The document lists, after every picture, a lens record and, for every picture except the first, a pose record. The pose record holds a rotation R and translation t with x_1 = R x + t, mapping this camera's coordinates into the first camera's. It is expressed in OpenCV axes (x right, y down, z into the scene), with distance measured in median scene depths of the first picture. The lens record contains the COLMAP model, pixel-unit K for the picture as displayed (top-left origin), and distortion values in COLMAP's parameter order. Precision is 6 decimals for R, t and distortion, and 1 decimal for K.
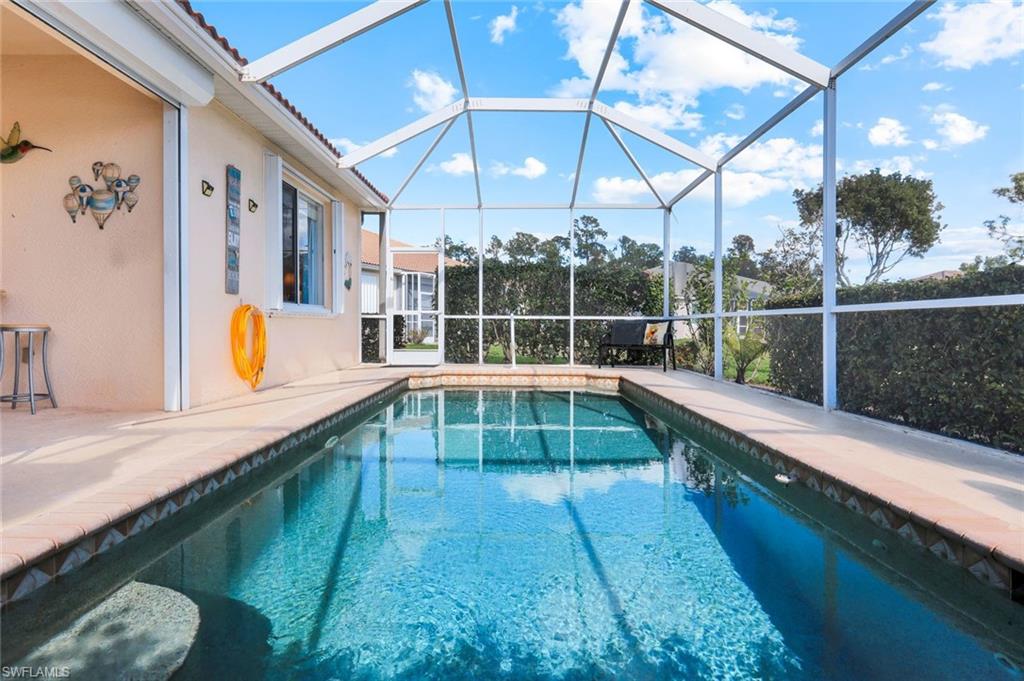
lens RADIAL K [[494.6, 0, 510.1], [0, 494.6, 329.1], [0, 0, 1]] dist [0.000671, 0.000292]
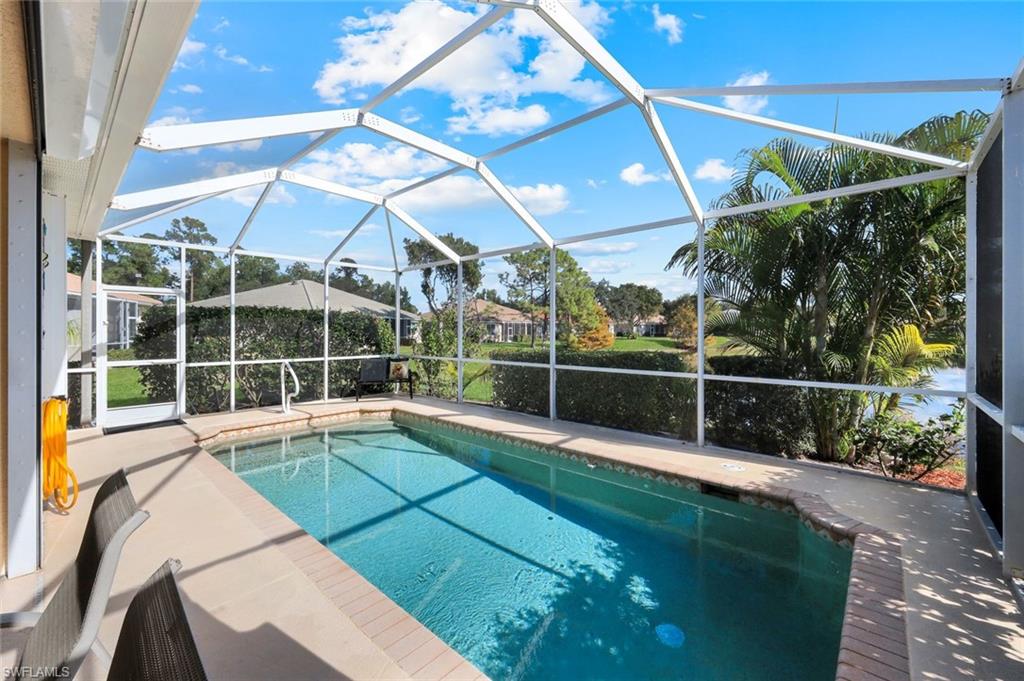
lens RADIAL K [[414.6, 0, 512.0], [0, 414.6, 340.5], [0, 0, 1]] dist [0.000498, 0.000164]
pose [[0.664034, -0.024968, 0.747285, -0.296946], [0.007174, 0.999609, 0.027024, -0.084589], [-0.747668, -0.012584, 0.663953, 0.028331]]
